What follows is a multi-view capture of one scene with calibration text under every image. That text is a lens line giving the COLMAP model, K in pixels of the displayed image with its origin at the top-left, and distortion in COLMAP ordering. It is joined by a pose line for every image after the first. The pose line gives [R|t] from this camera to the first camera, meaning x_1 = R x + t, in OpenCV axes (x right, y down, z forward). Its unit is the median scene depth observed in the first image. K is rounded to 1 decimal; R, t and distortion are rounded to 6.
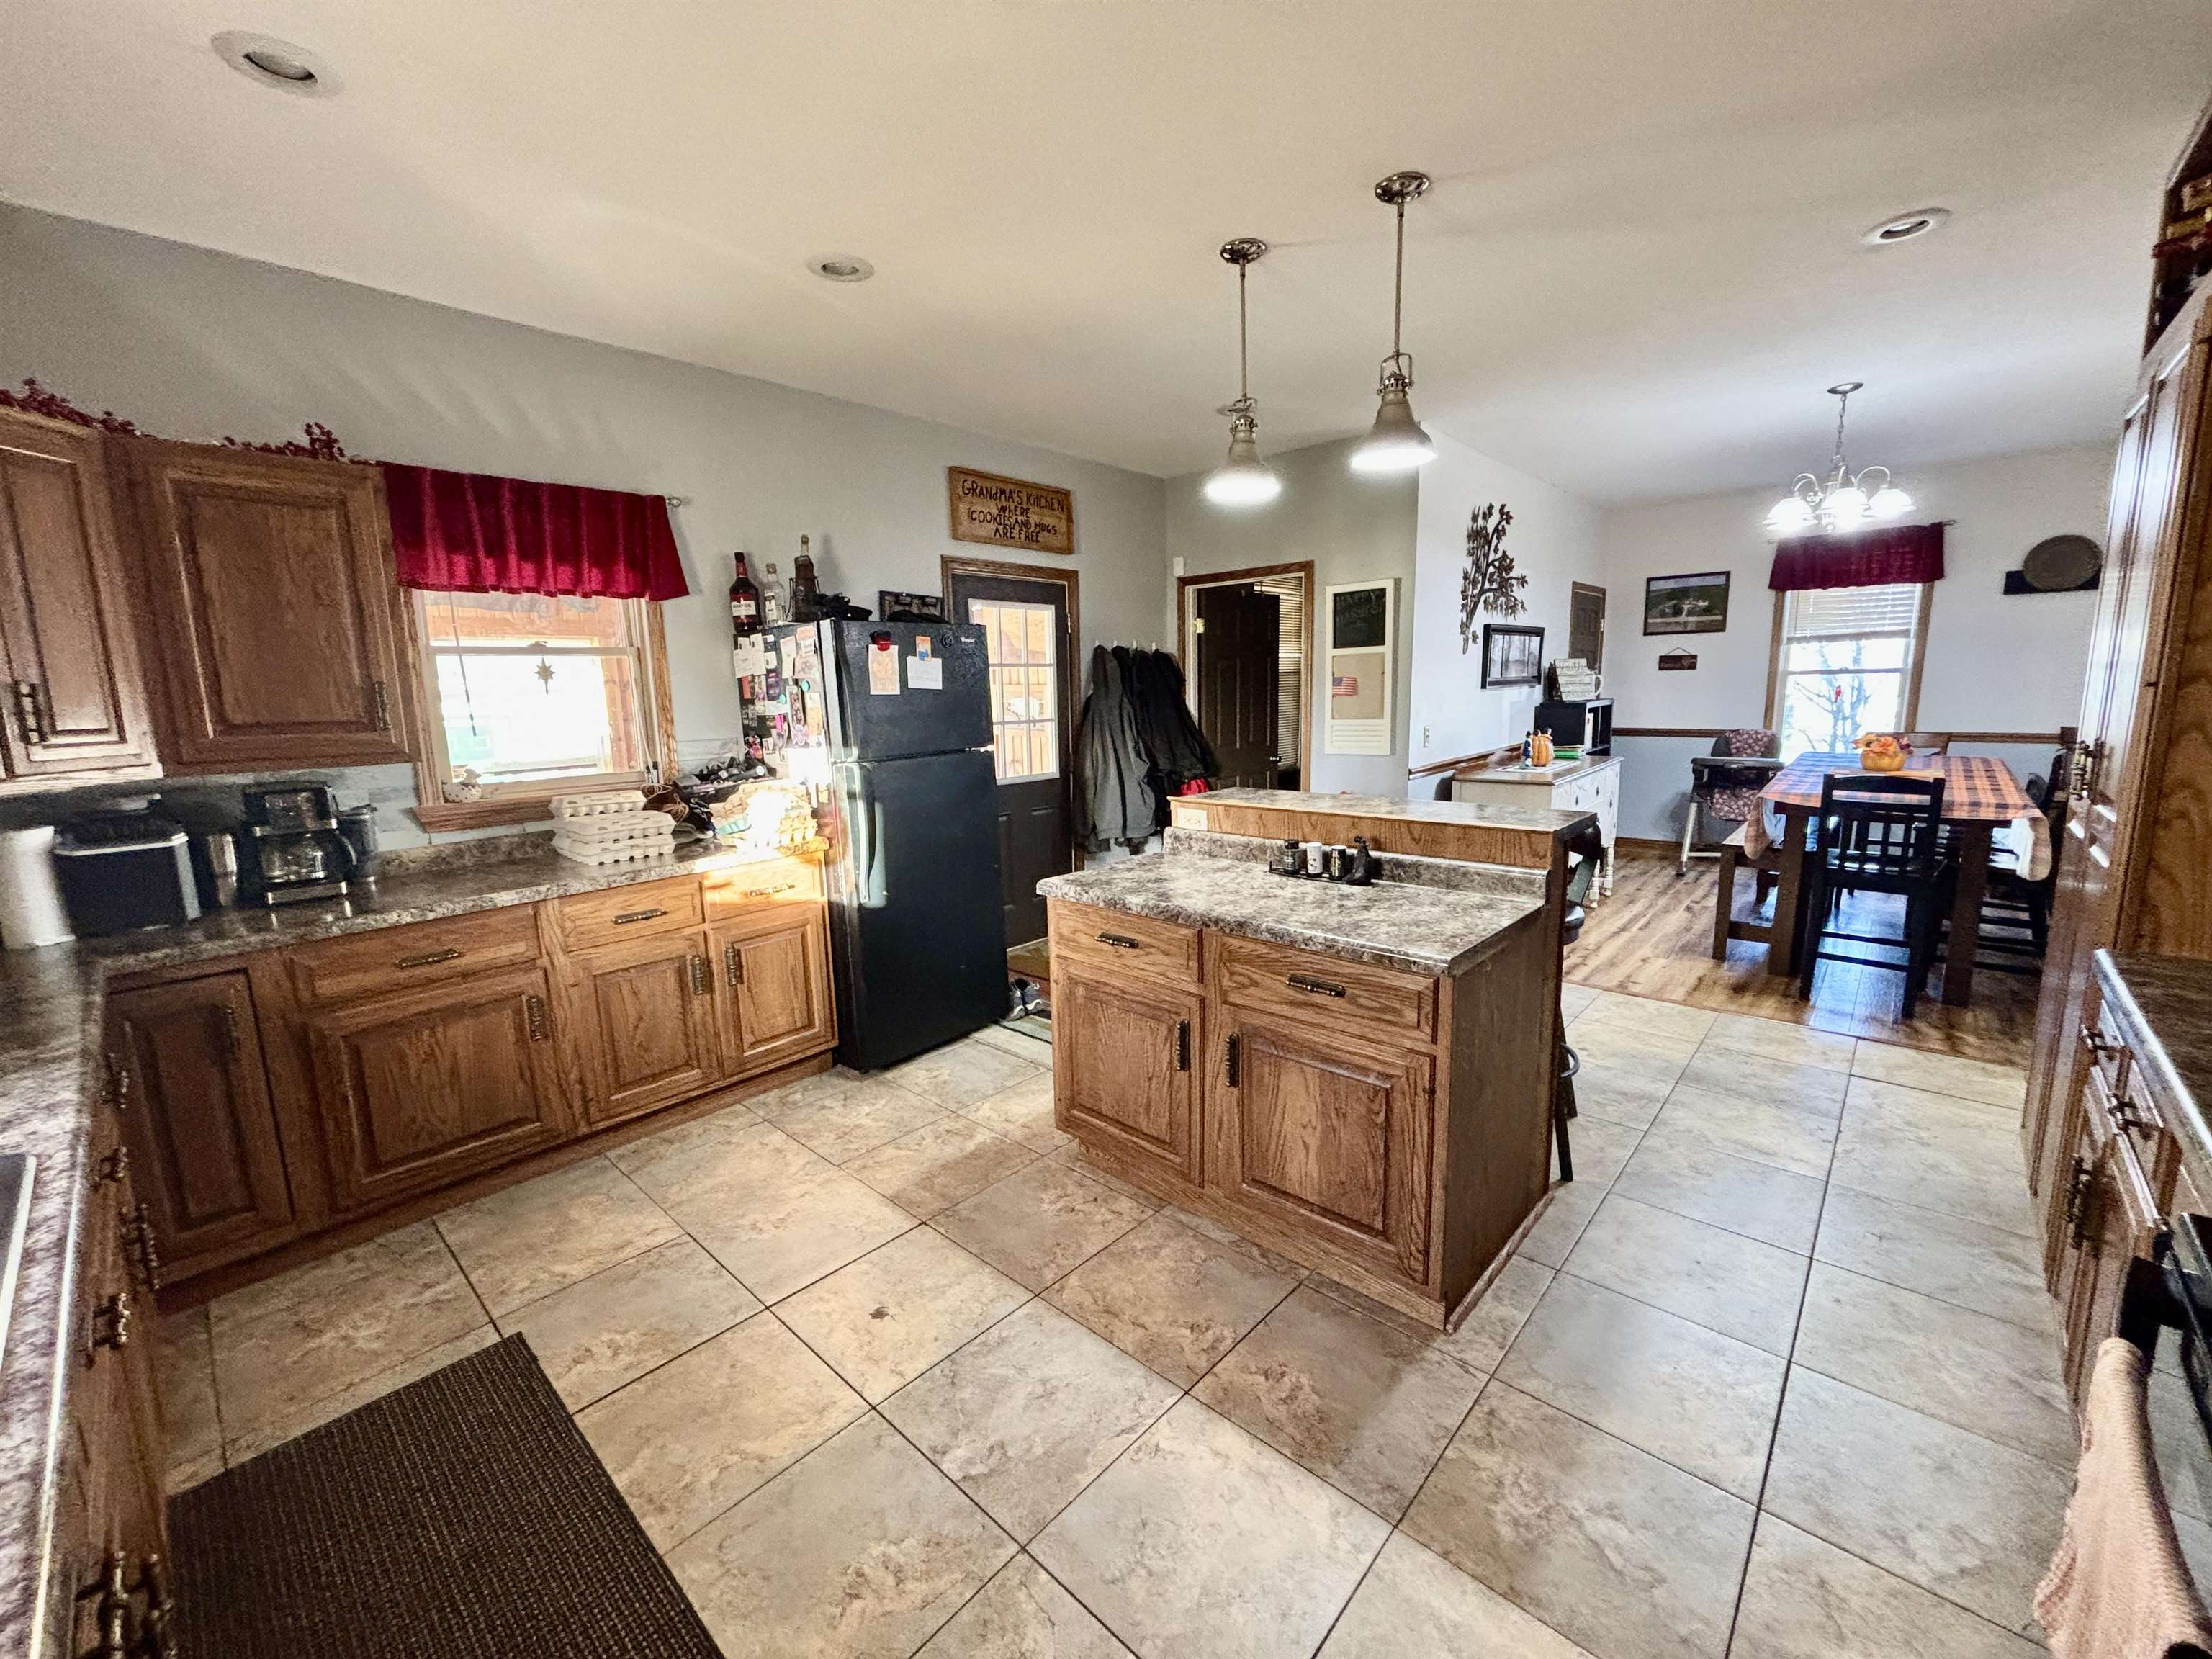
lens RADIAL K [[892.9, 0, 1104.5], [0, 892.9, 830.0], [0, 0, 1]] dist [0.004546, -0.000305]
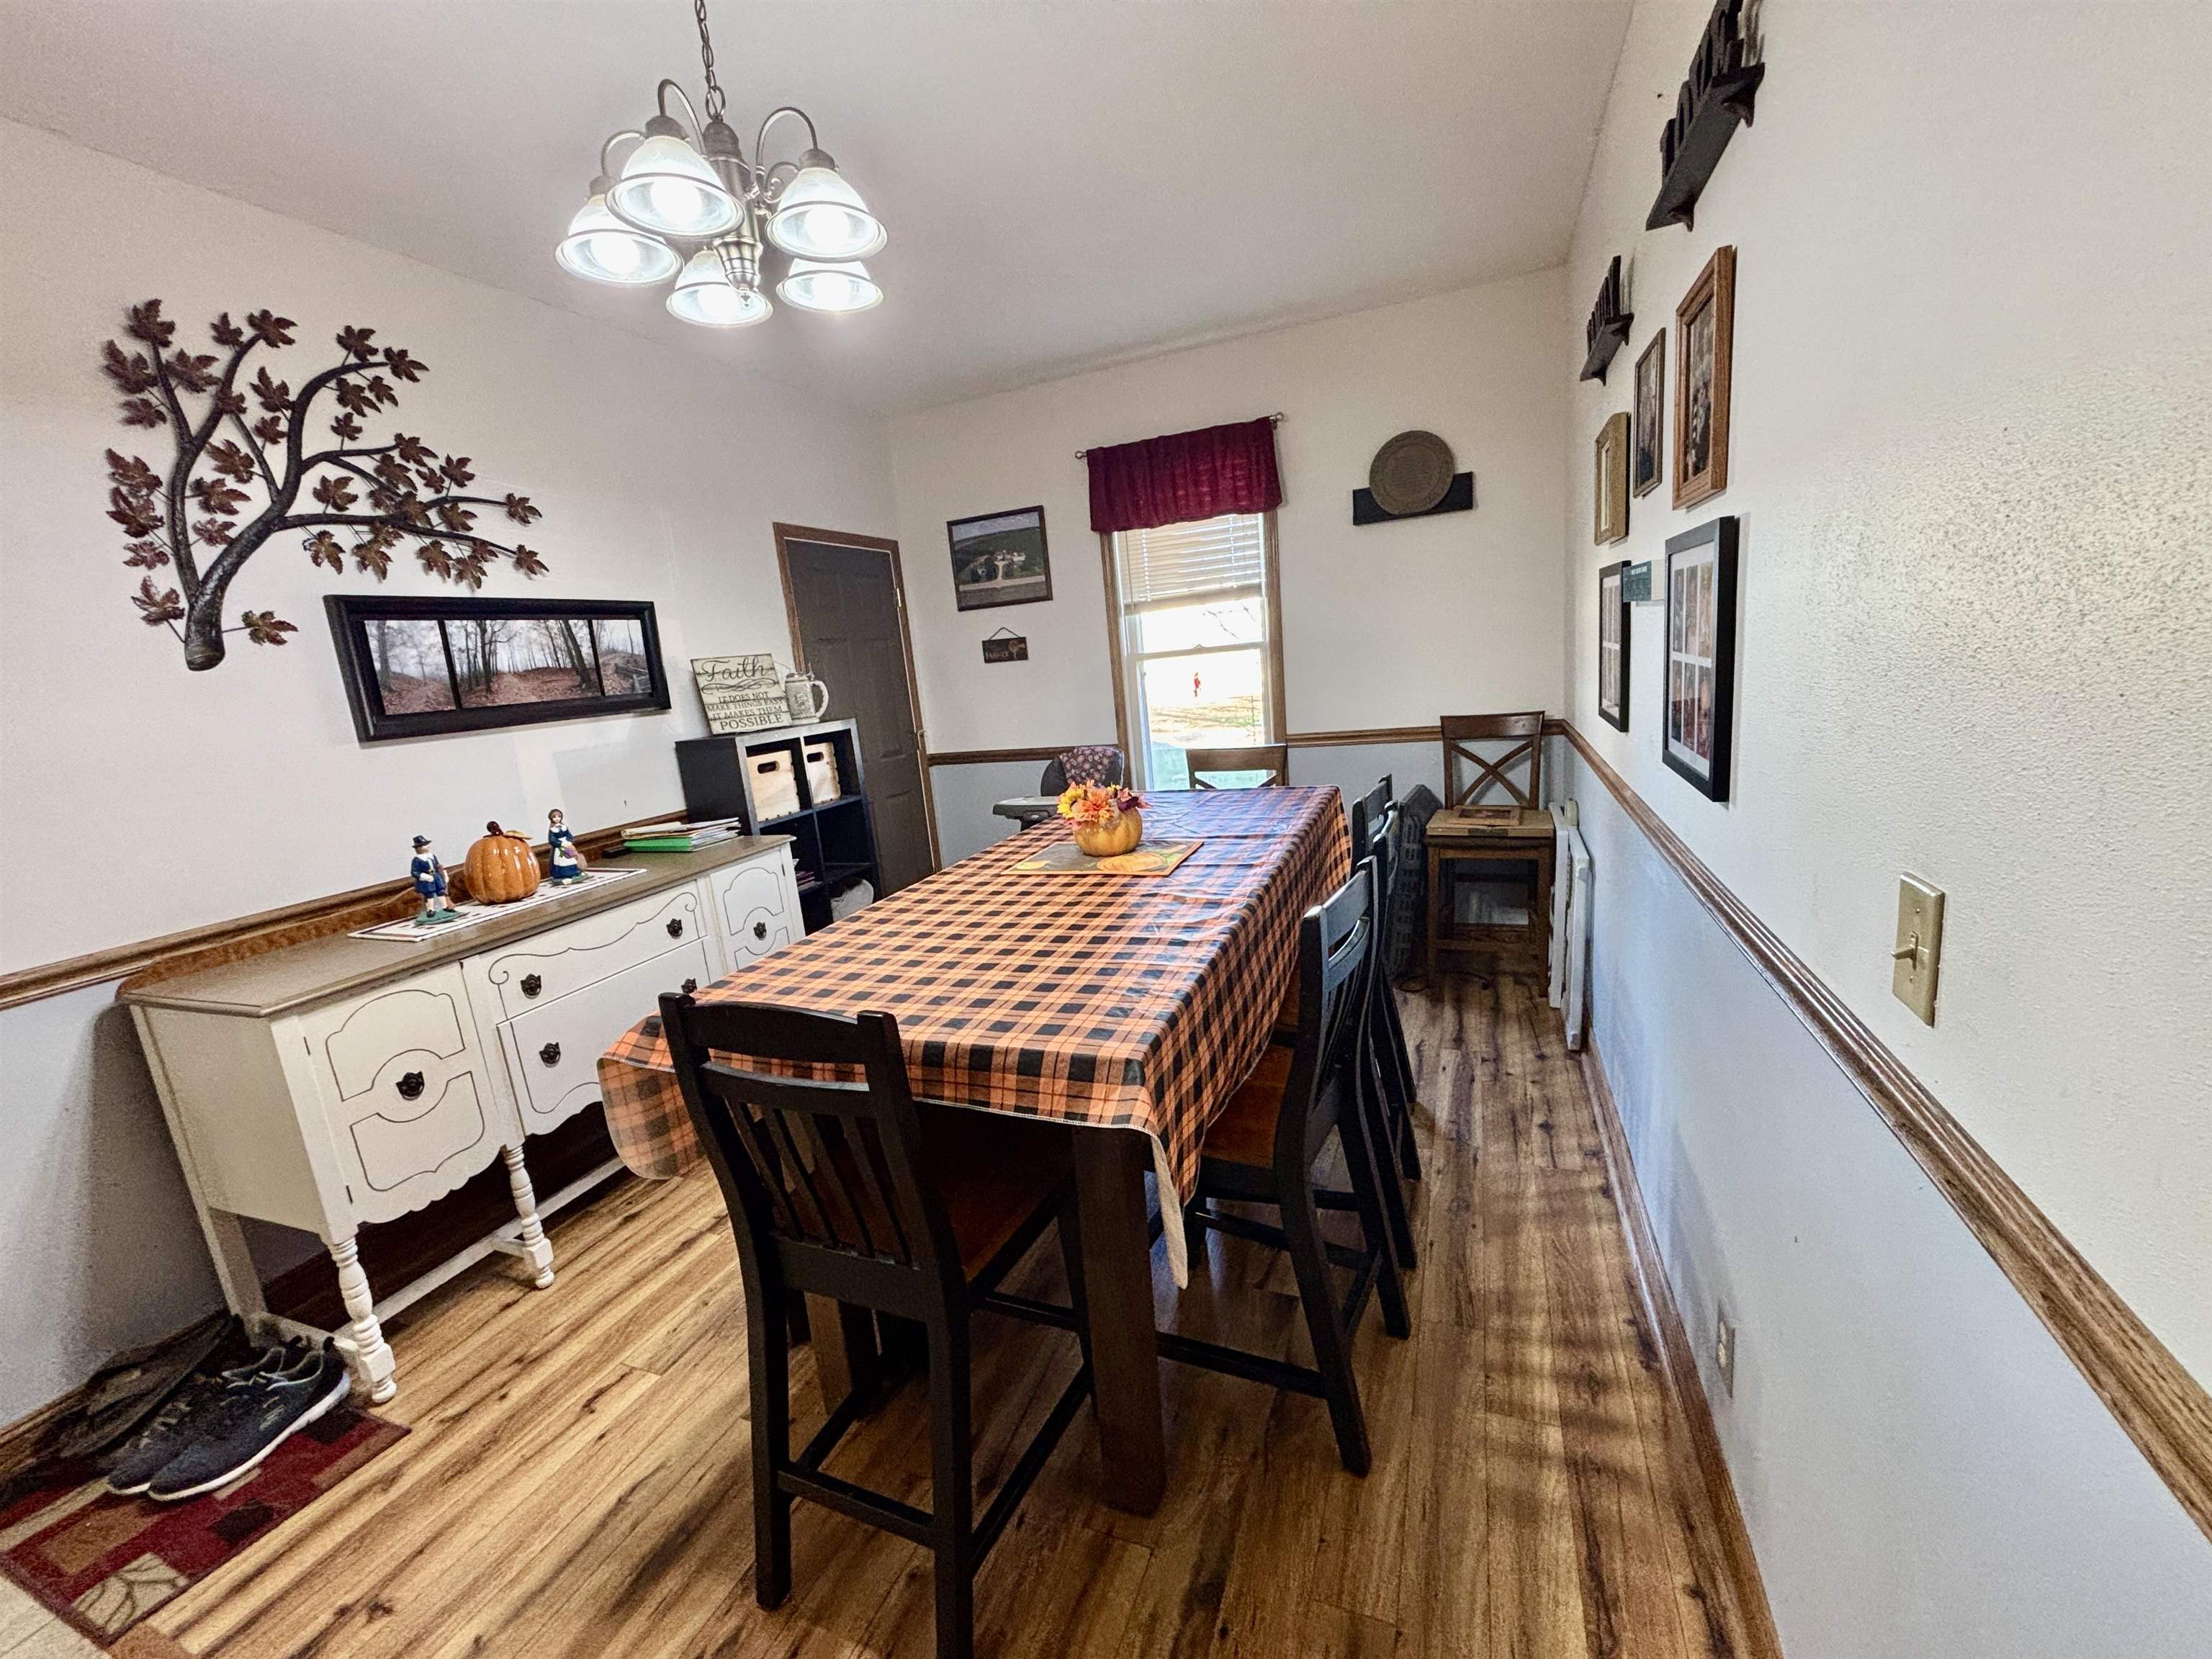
lens RADIAL K [[885.2, 0, 1114.9], [0, 885.2, 835.2], [0, 0, 1]] dist [0.002521, 0.000073]
pose [[0.936800, -0.127543, 0.325790, 0.719362], [0.123518, 0.991790, 0.033104, -0.093758], [-0.327338, 0.009229, 0.944862, 0.530952]]
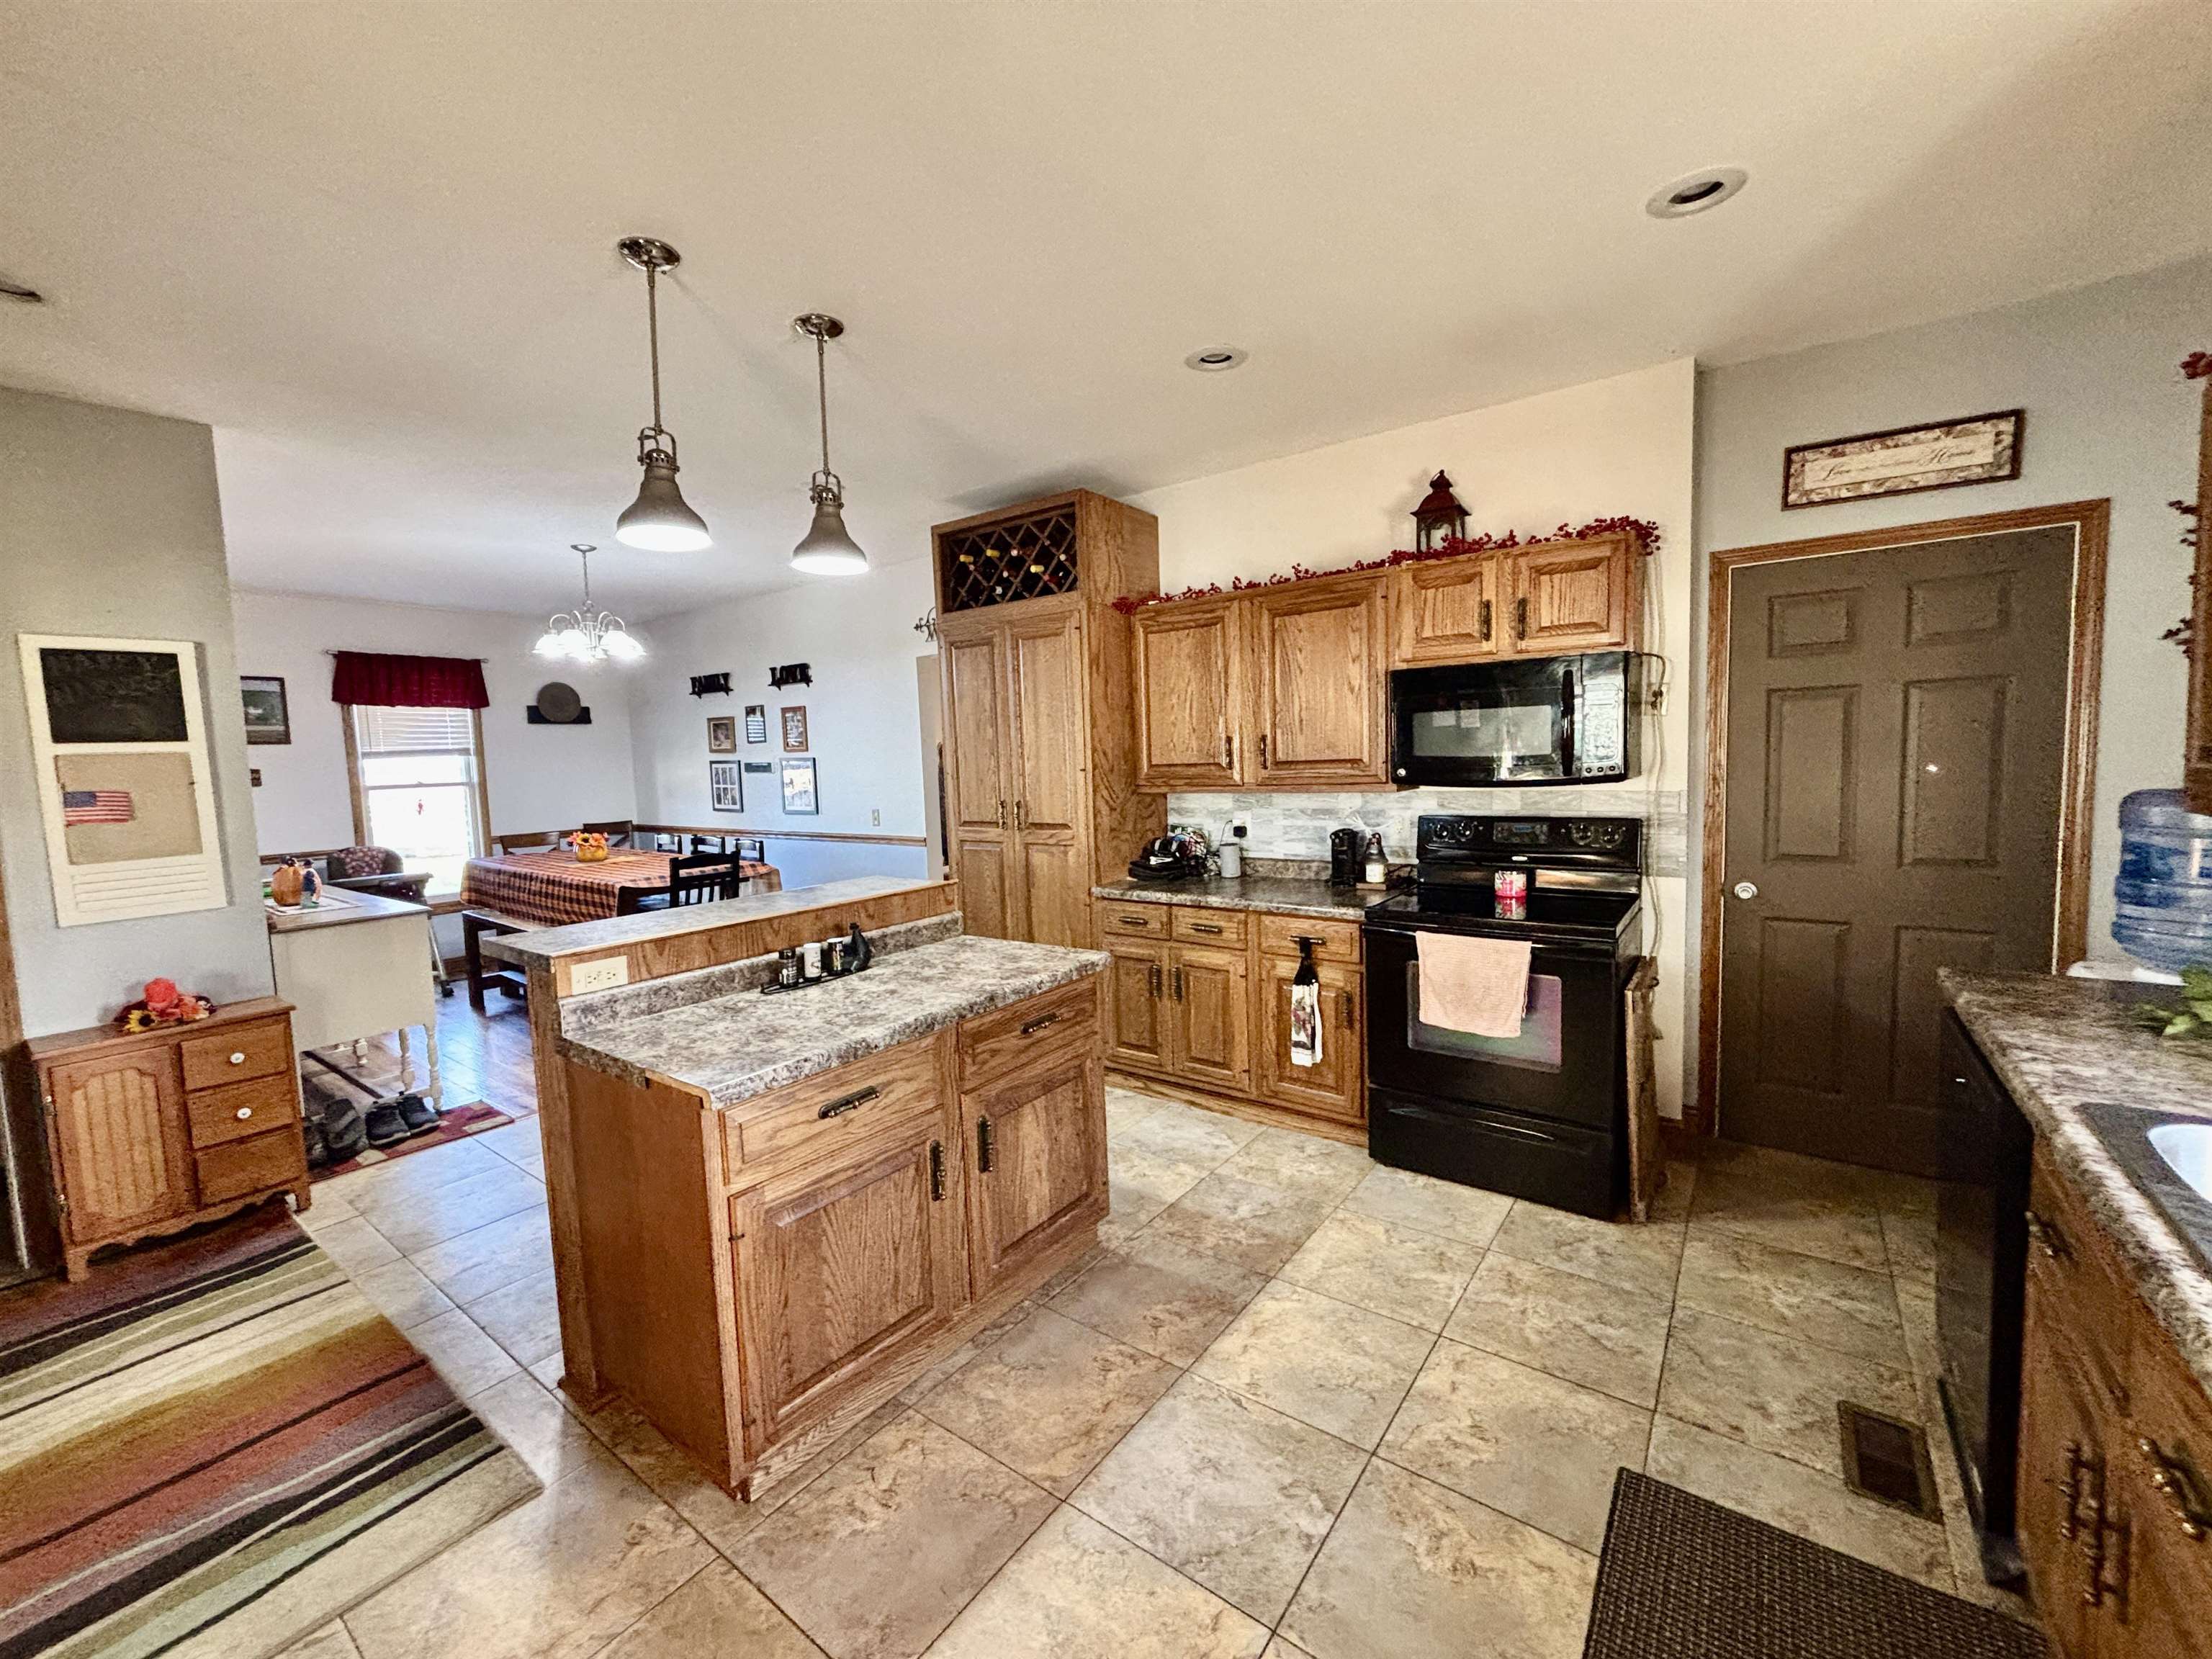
lens RADIAL K [[885.2, 0, 1114.9], [0, 885.2, 835.2], [0, 0, 1]] dist [0.002521, 0.000073]
pose [[-0.104377, -0.063892, 0.992483, -0.392292], [0.199117, 0.976386, 0.083796, -0.061412], [-0.974401, 0.206367, -0.089191, 0.419300]]
